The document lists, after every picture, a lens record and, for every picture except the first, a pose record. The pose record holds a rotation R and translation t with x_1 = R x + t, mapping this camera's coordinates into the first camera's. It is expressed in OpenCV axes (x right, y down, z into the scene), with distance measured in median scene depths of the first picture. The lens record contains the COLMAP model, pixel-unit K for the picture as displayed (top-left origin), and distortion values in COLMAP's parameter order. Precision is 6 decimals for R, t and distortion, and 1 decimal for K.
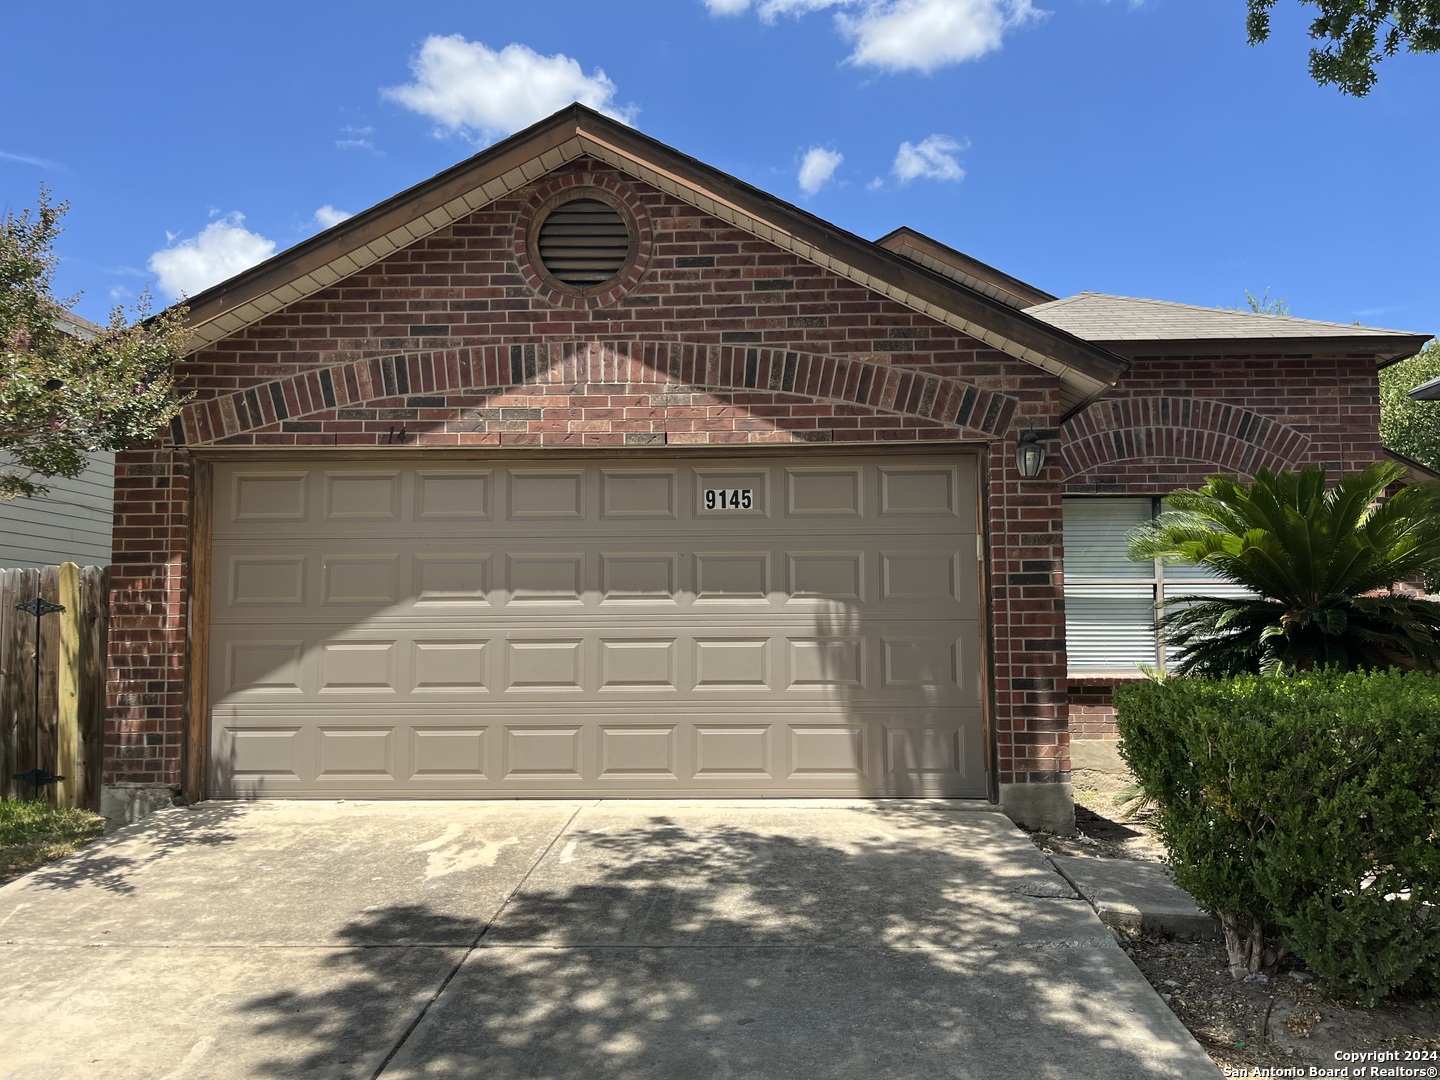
lens RADIAL K [[976.5, 0, 719.8], [0, 976.5, 580.8], [0, 0, 1]] dist [0.042704, -0.063557]
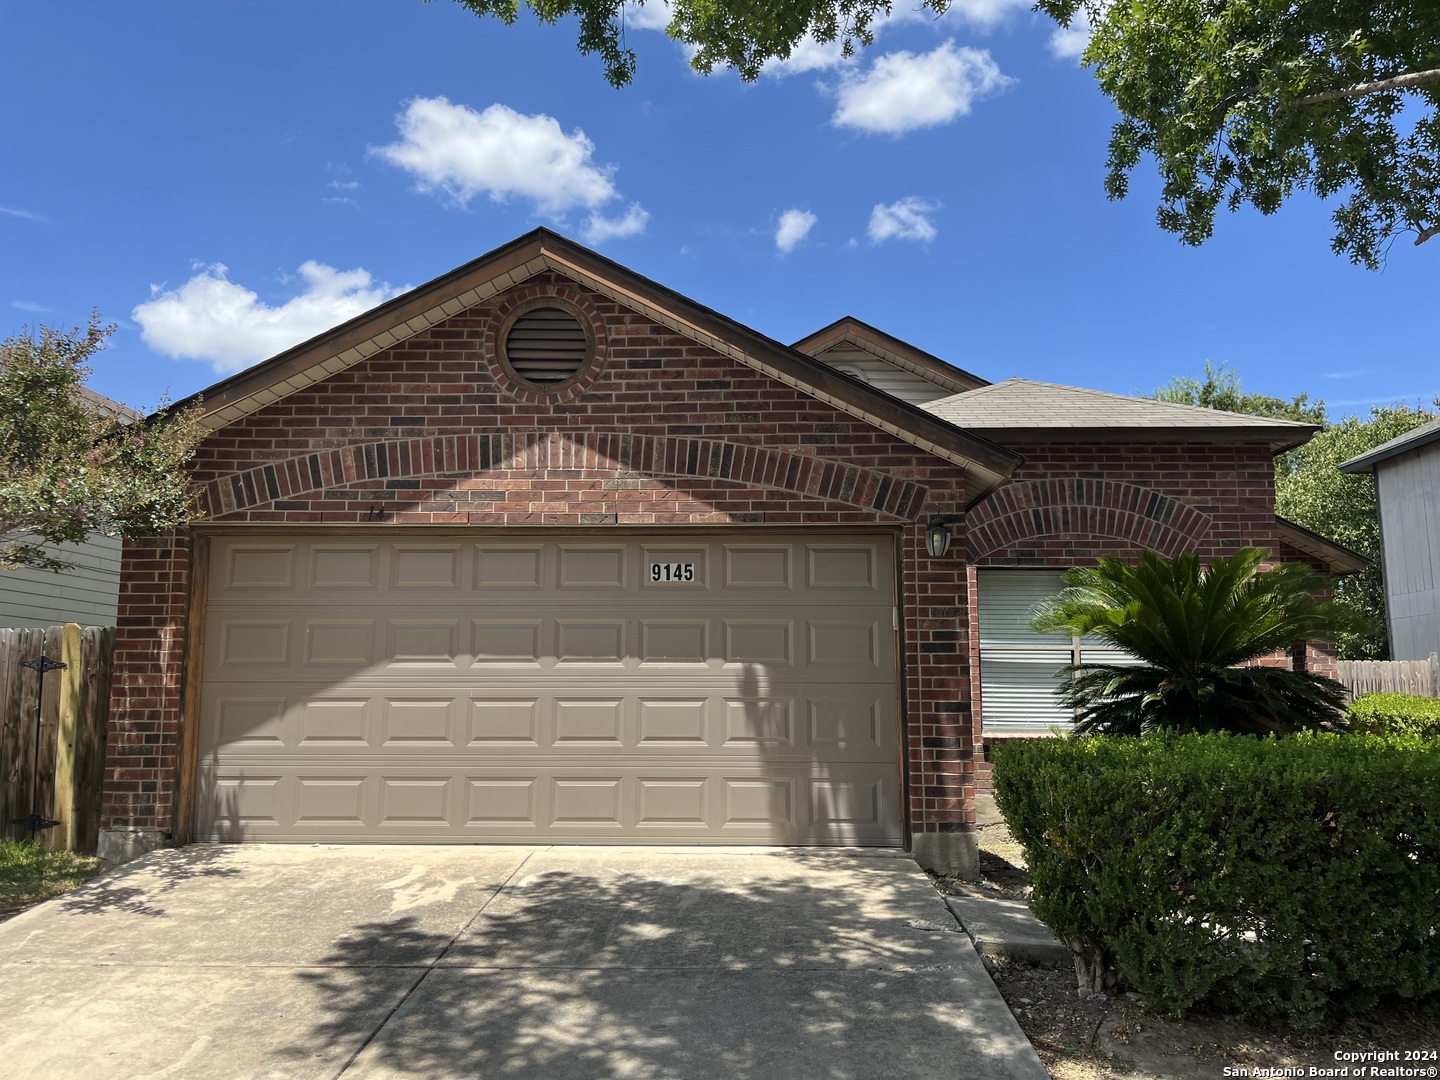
lens RADIAL K [[1073.9, 0, 720.4], [0, 1073.9, 560.5], [0, 0, 1]] dist [0.056261, -0.104275]
pose [[0.999967, 0.007663, -0.002539, 0.067478], [-0.007804, 0.998089, -0.061296, -0.022952], [0.002065, 0.061313, 0.998116, -0.226846]]
